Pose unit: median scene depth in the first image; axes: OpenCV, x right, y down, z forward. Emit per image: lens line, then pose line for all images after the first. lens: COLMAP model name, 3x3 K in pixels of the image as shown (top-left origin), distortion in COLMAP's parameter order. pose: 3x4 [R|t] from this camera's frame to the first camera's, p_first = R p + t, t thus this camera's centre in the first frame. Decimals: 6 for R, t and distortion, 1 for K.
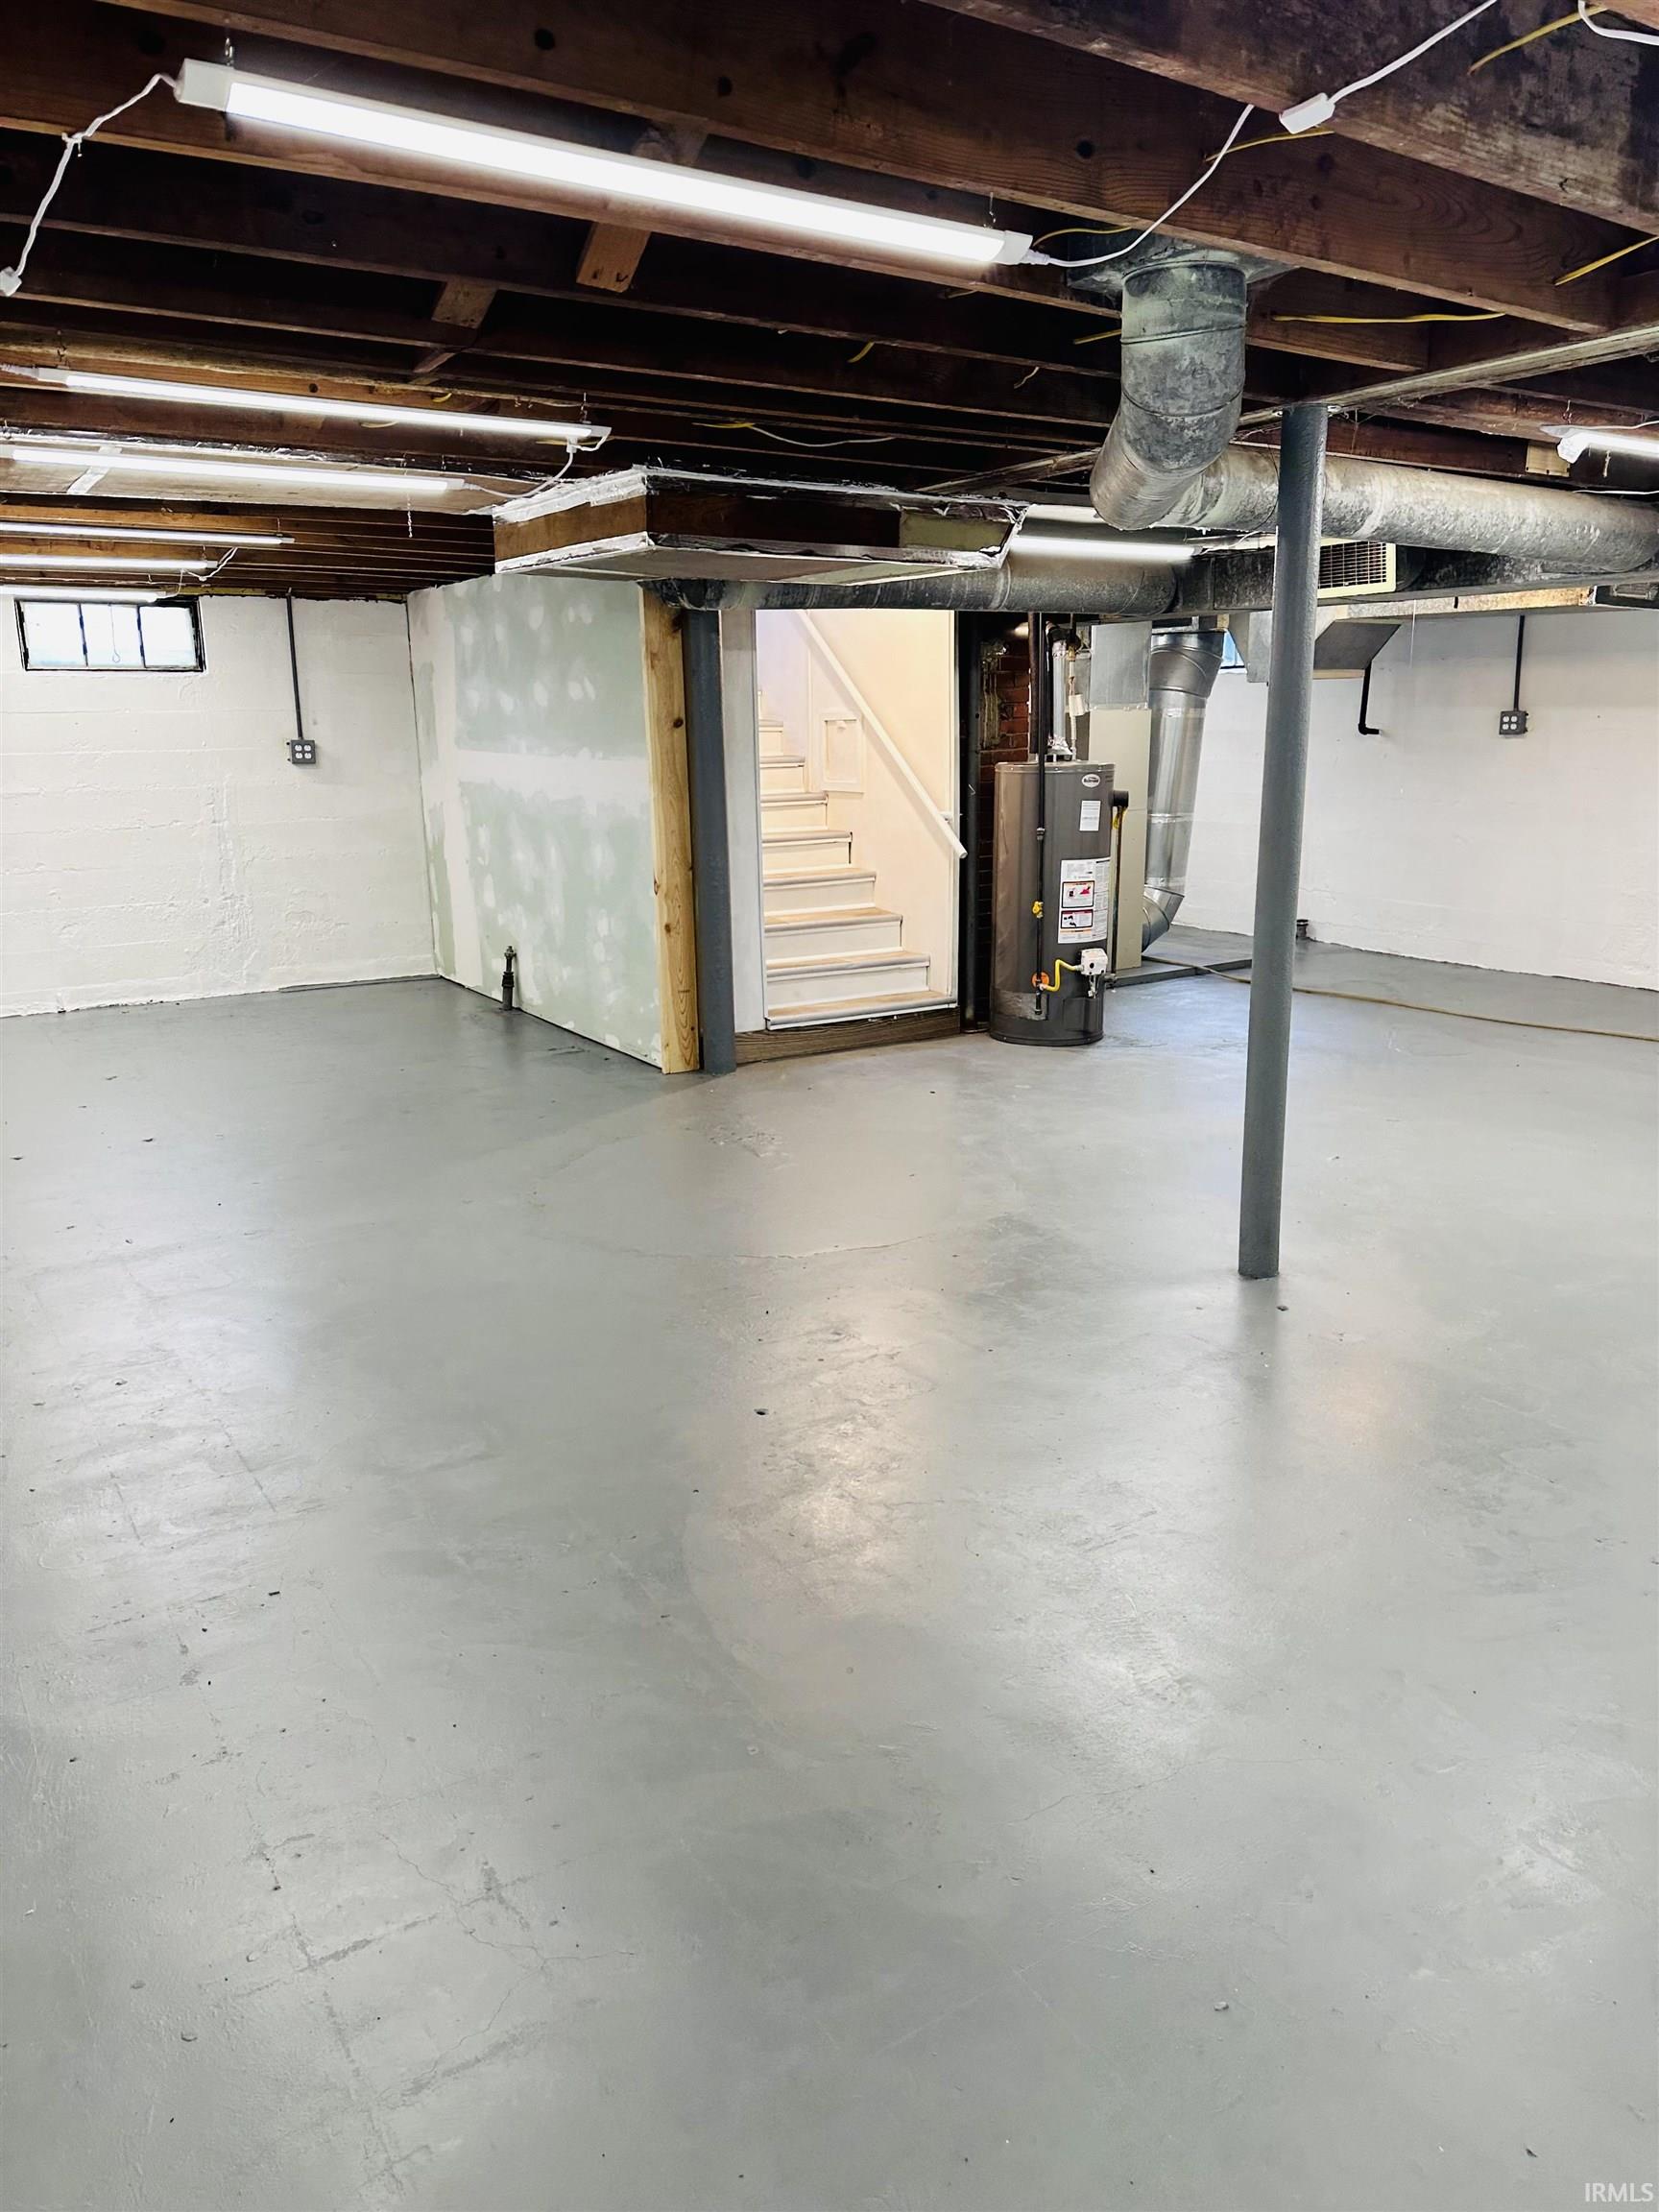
lens RADIAL K [[1574.0, 0, 829.5], [0, 1574.0, 1106.0], [0, 0, 1]] dist [0.023276, -0.018224]
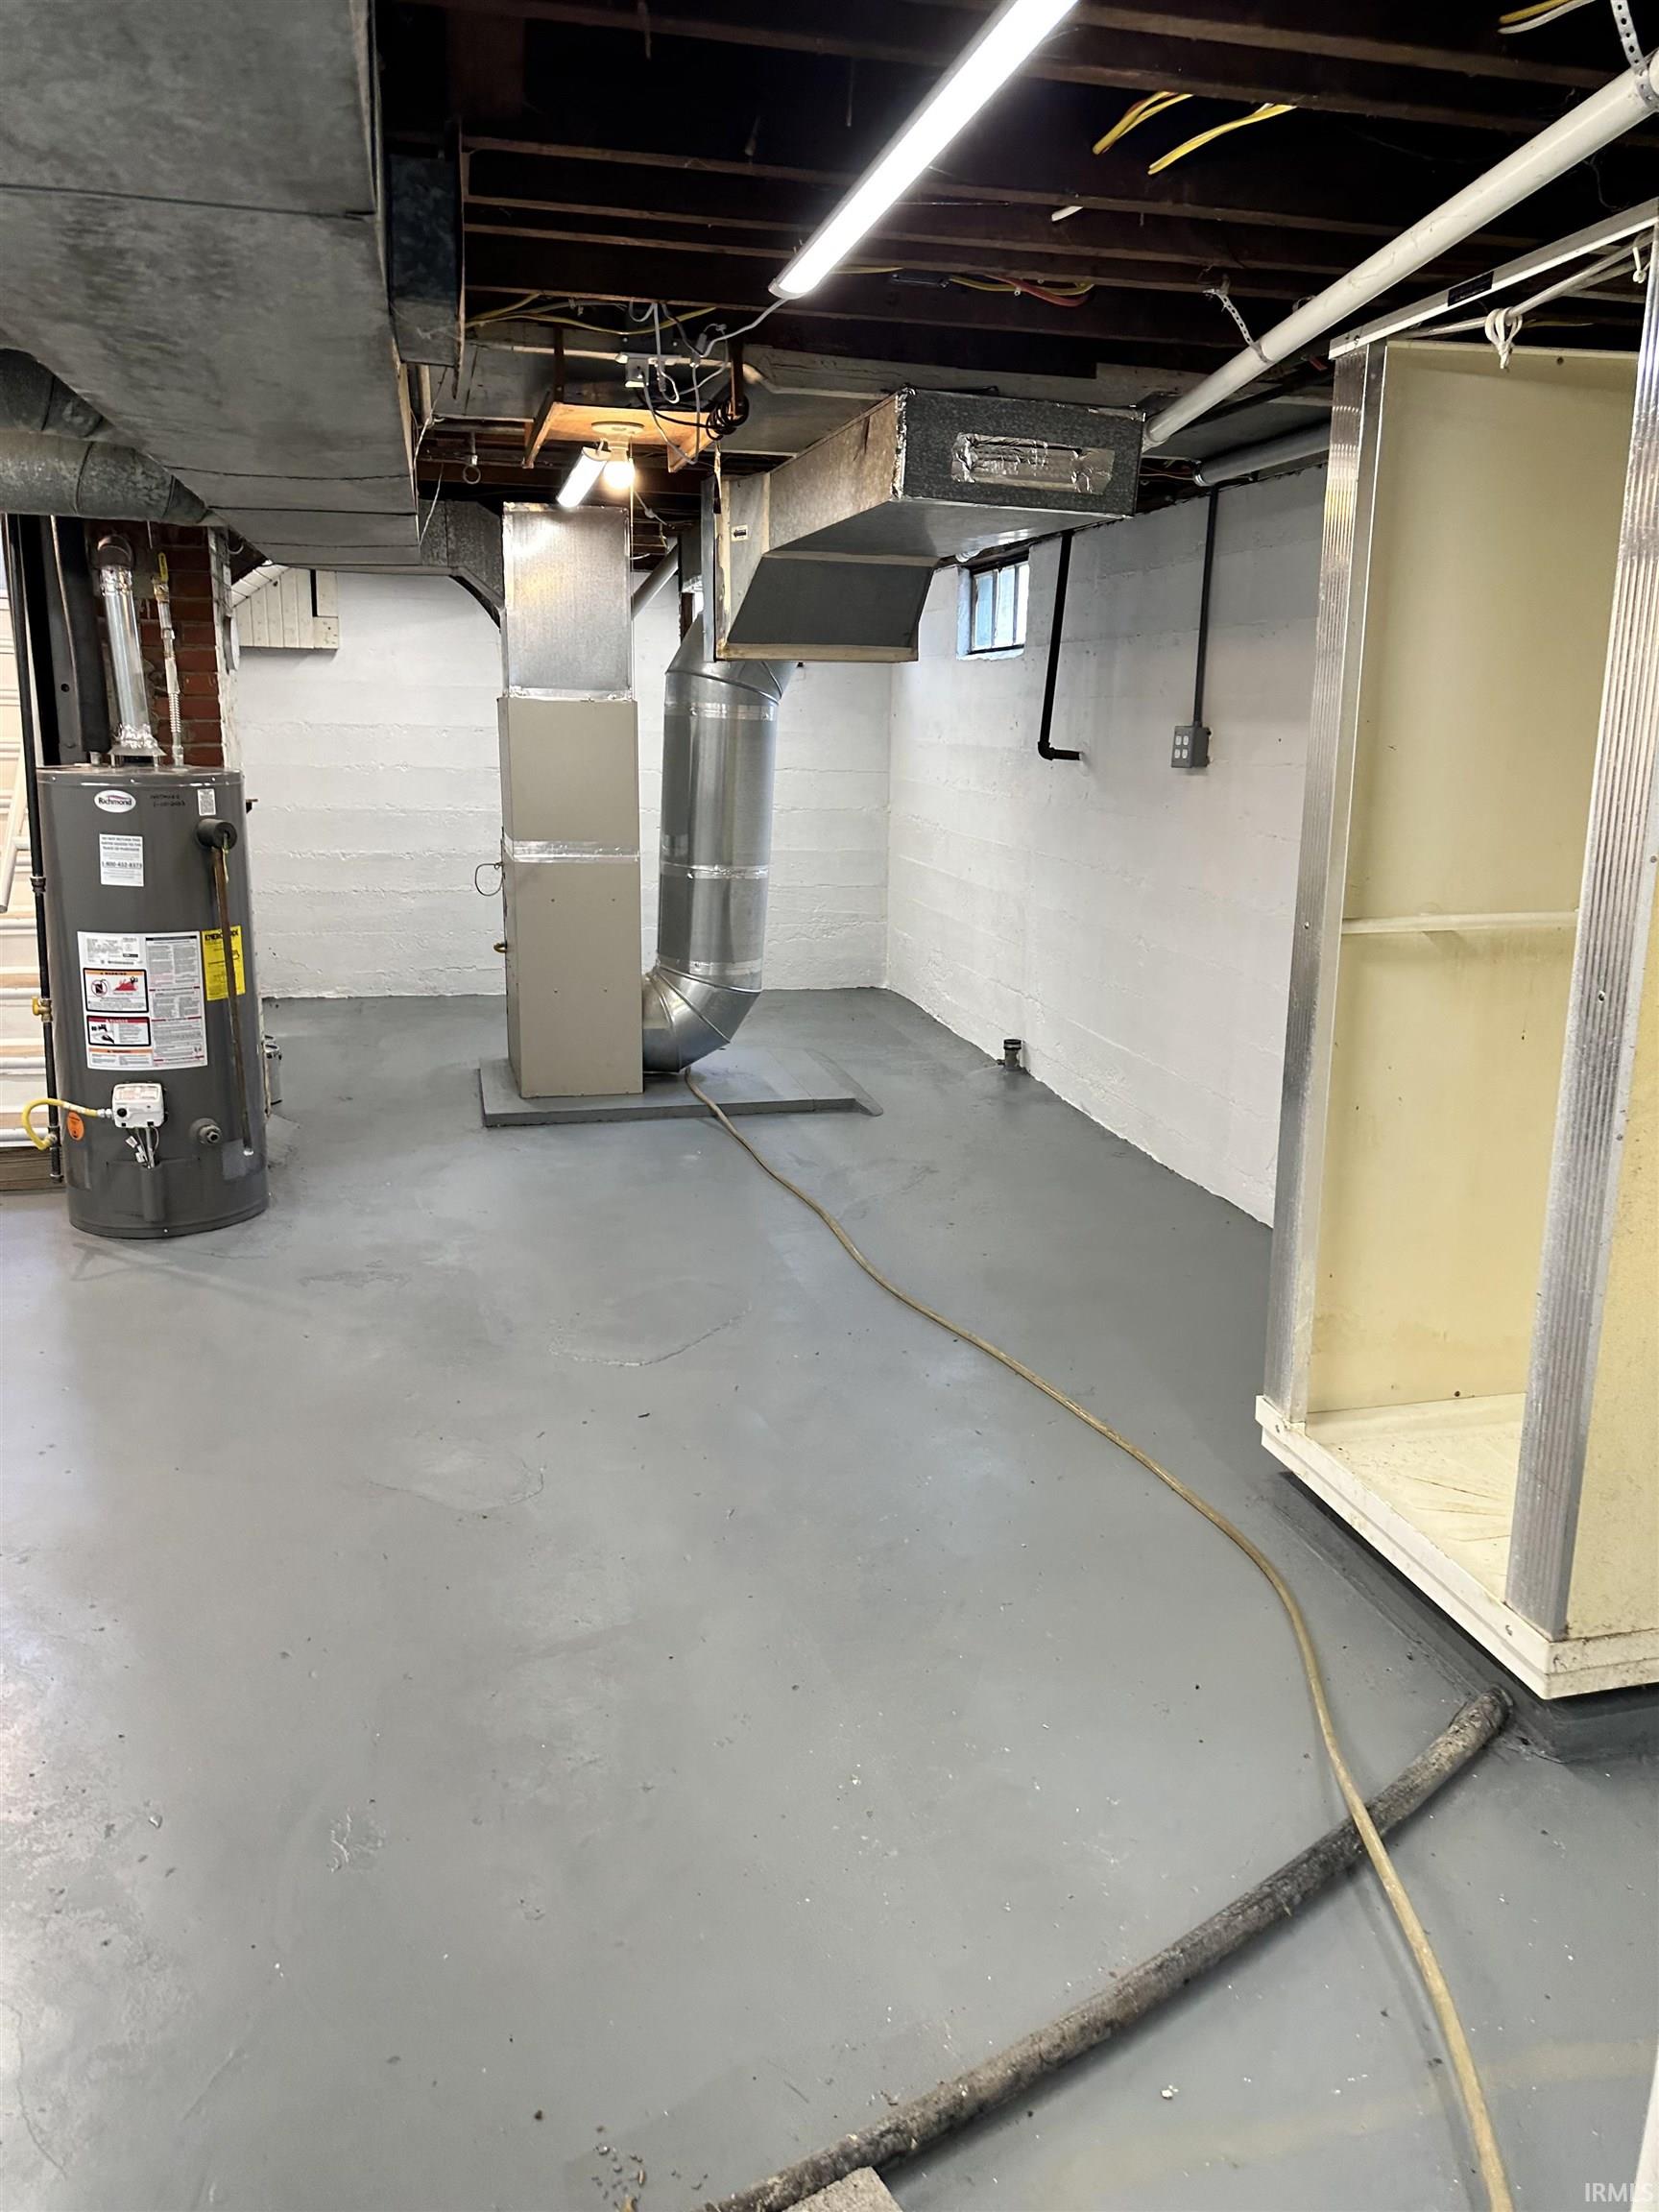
lens RADIAL K [[1572.9, 0, 830.7], [0, 1572.9, 1030.6], [0, 0, 1]] dist [0.008471, -0.000478]
pose [[0.947799, 0.096371, -0.303956, 0.582800], [-0.112628, 0.992971, -0.036369, -0.125855], [0.298314, 0.068705, 0.951992, 0.509452]]
